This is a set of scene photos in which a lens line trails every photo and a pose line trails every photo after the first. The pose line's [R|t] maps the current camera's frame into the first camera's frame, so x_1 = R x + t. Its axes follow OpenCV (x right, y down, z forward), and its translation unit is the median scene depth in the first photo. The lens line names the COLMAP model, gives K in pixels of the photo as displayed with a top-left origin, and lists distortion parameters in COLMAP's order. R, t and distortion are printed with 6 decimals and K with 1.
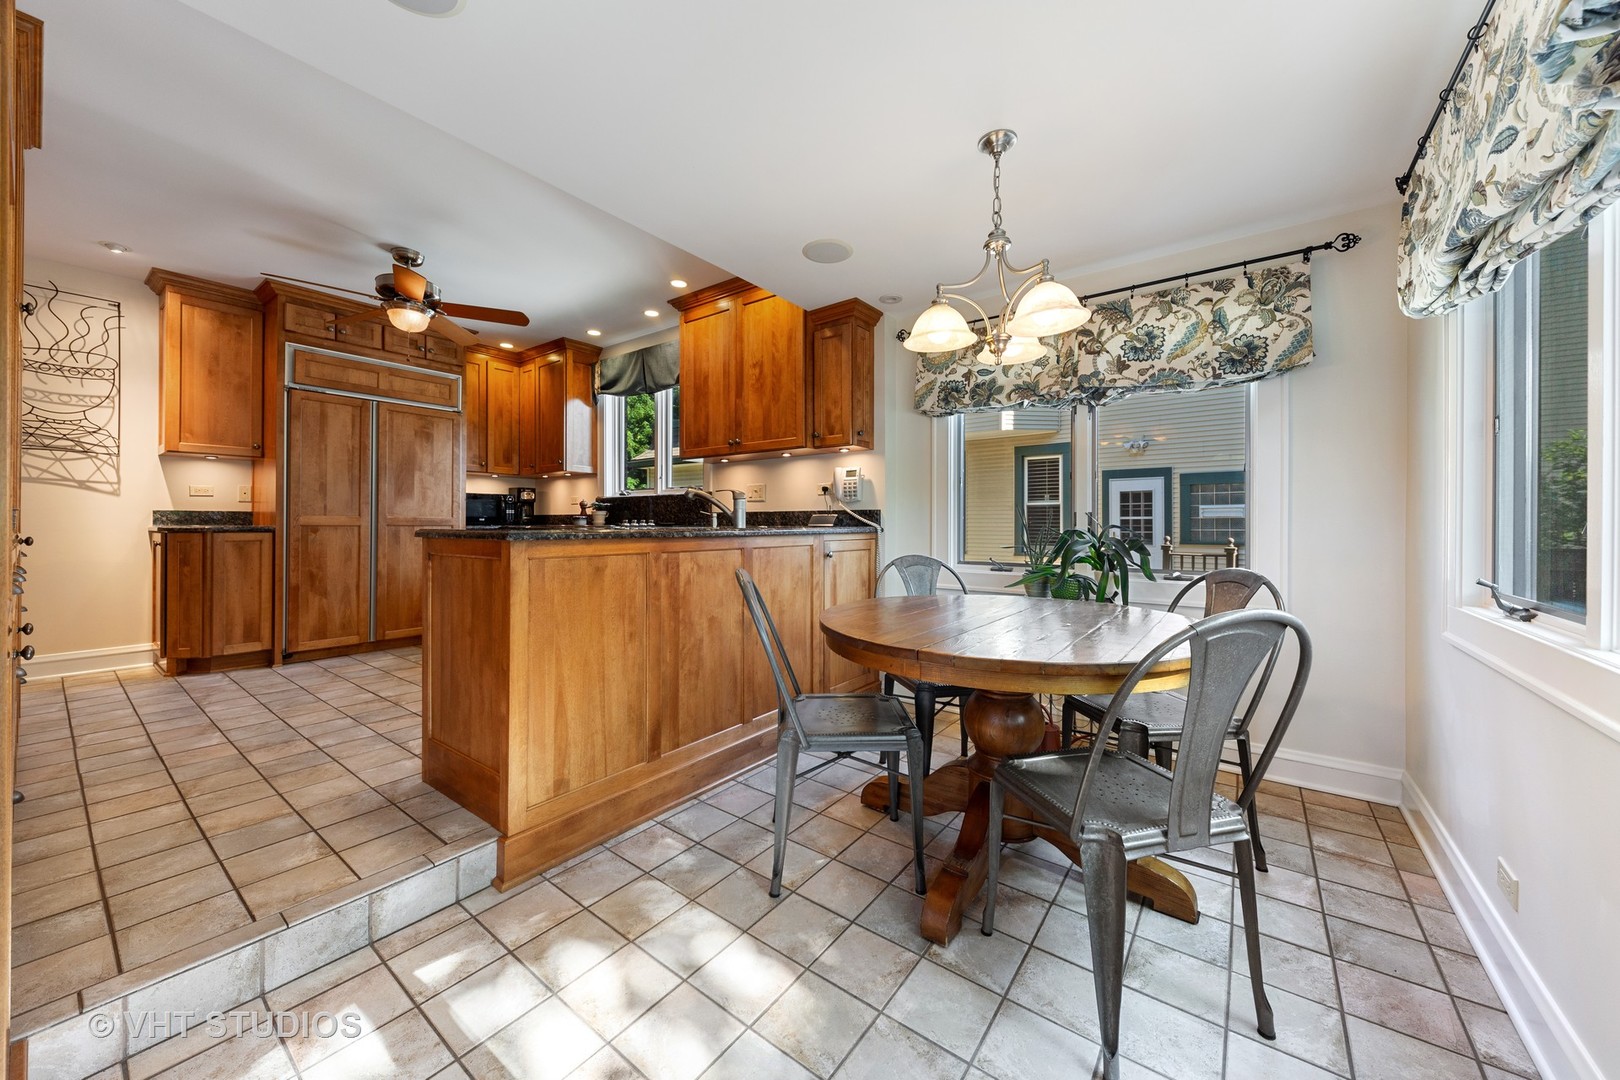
lens RADIAL K [[577.9, 0, 820.6], [0, 577.9, 525.3], [0, 0, 1]] dist [0.000306, -0.000441]
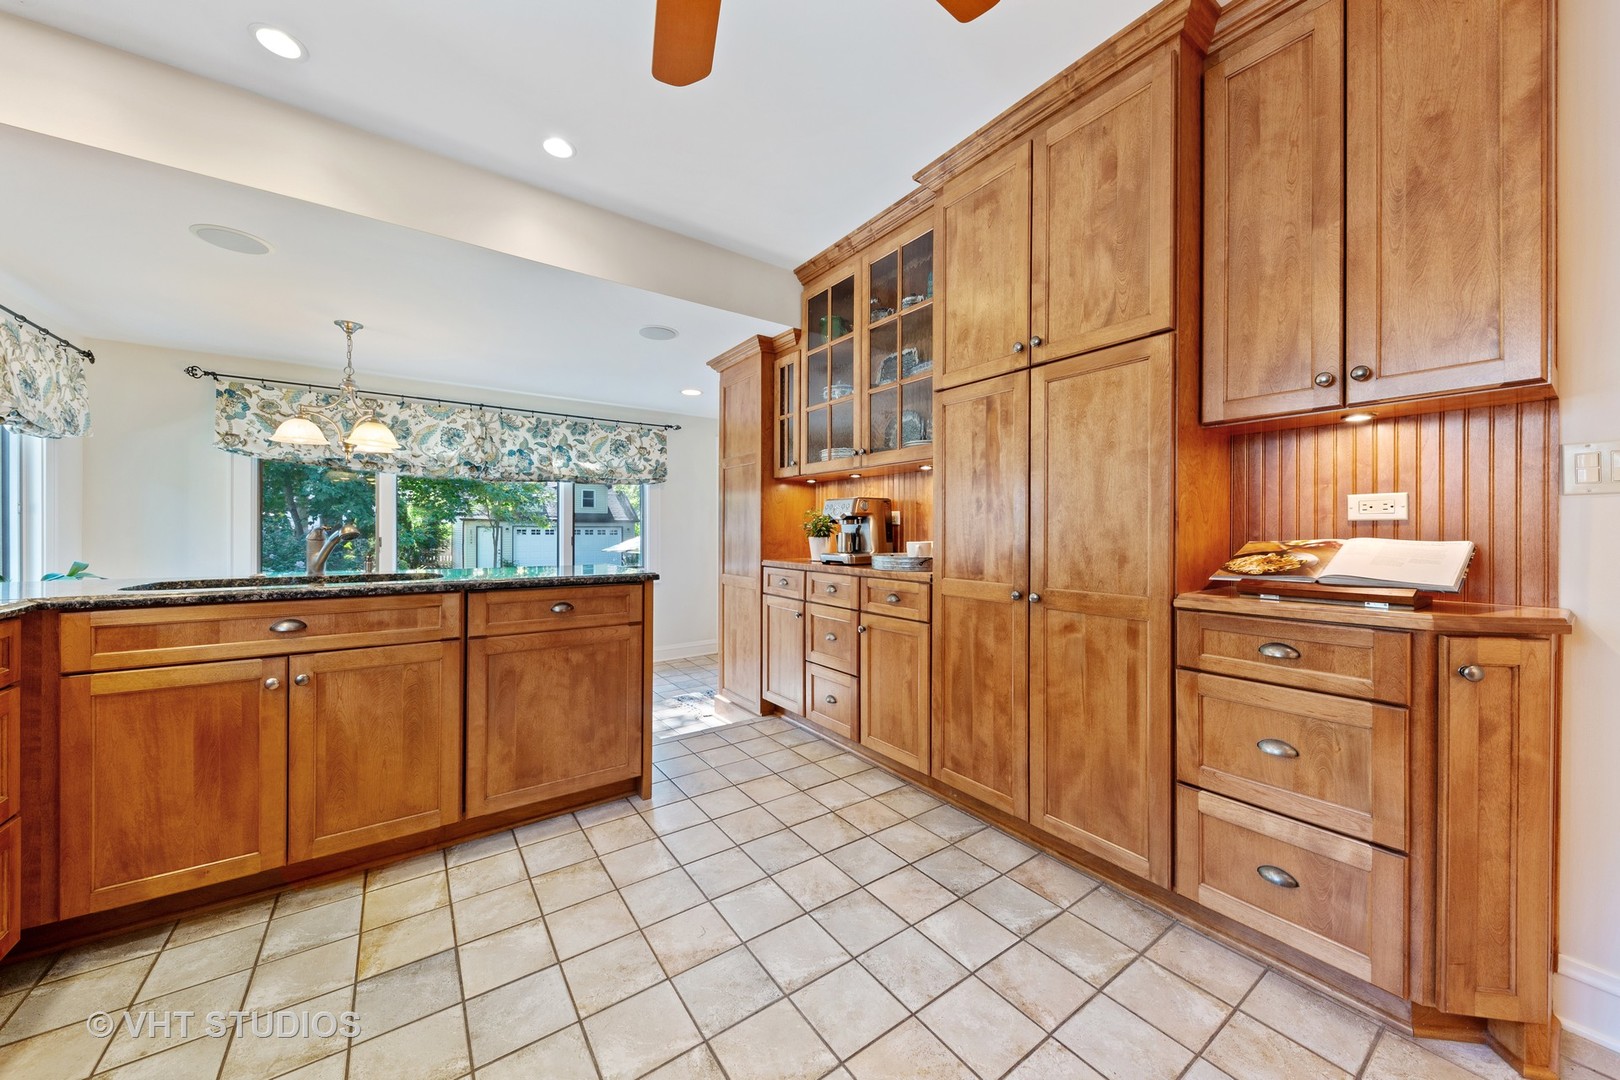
lens RADIAL K [[565.5, 0, 816.2], [0, 565.5, 531.0], [0, 0, 1]] dist [0.000516, -0.000783]
pose [[-0.949890, 0.000480, 0.312584, -0.854696], [0.000307, 1.000000, -0.000604, -0.046277], [-0.312584, -0.000478, -0.949890, 1.243678]]
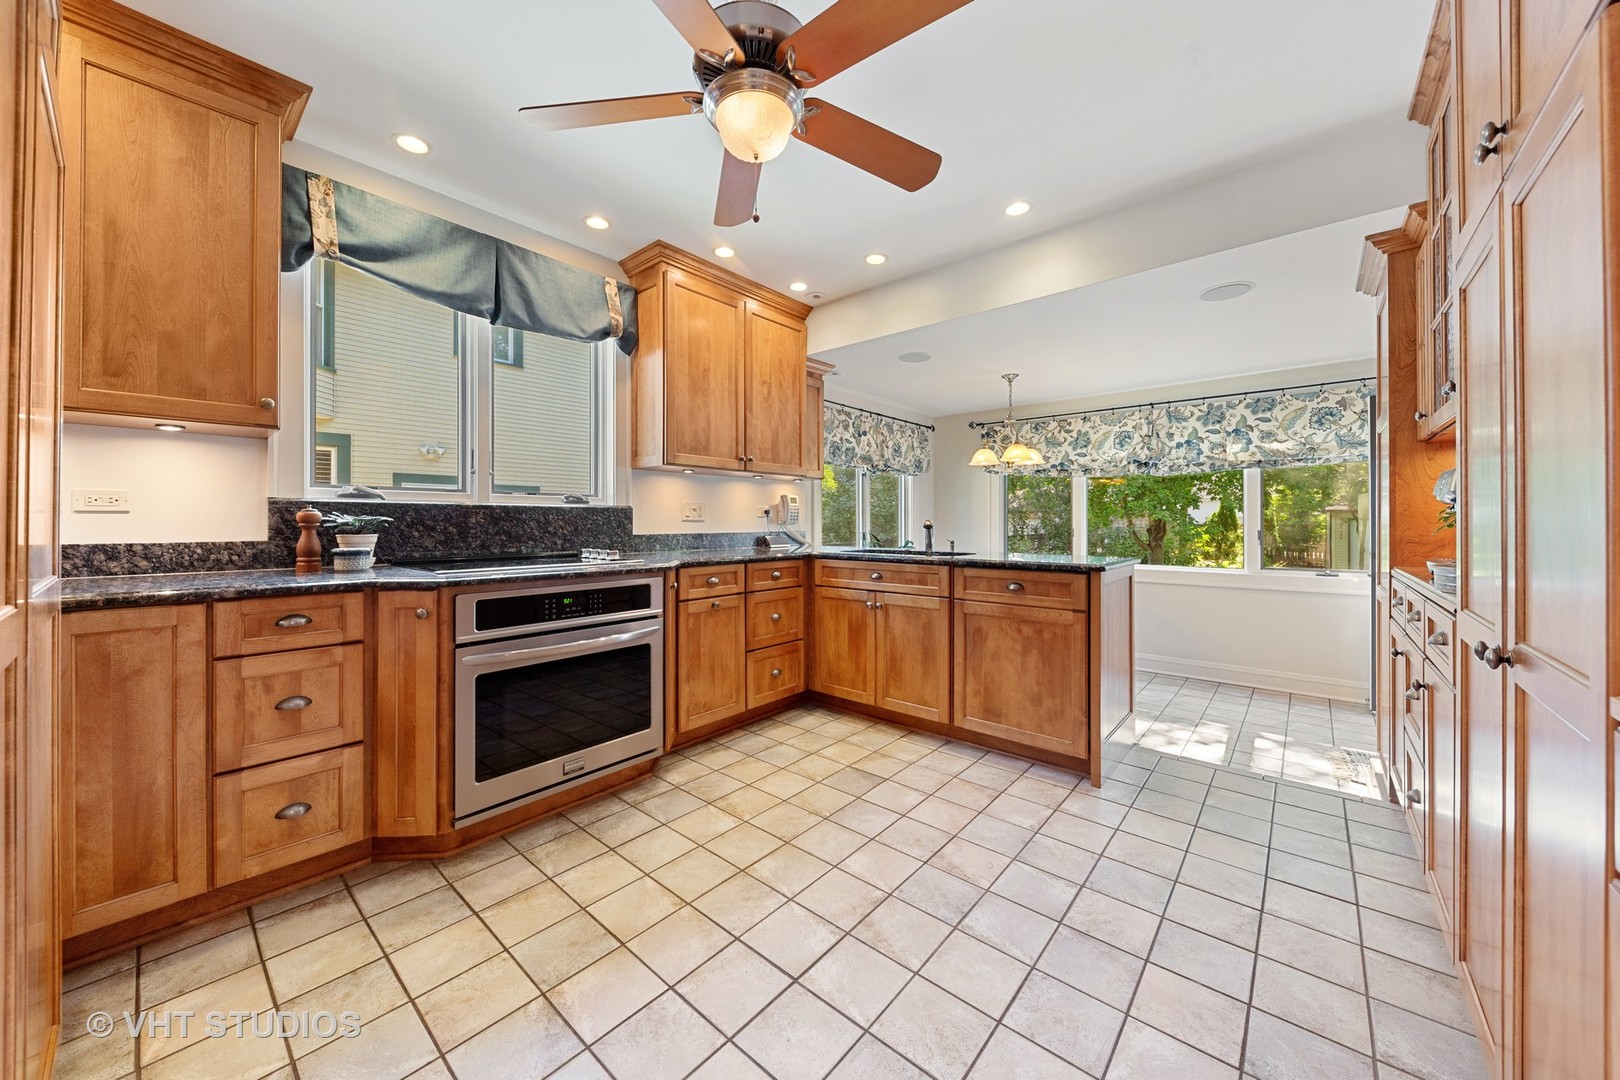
lens RADIAL K [[577.9, 0, 802.6], [0, 577.9, 520.3], [0, 0, 1]] dist [0.000306, -0.000441]
pose [[0.097673, 0.007946, 0.995187, -1.196281], [0.000361, 0.999968, -0.008020, -0.044967], [-0.995219, 0.001143, 0.097667, 0.943550]]
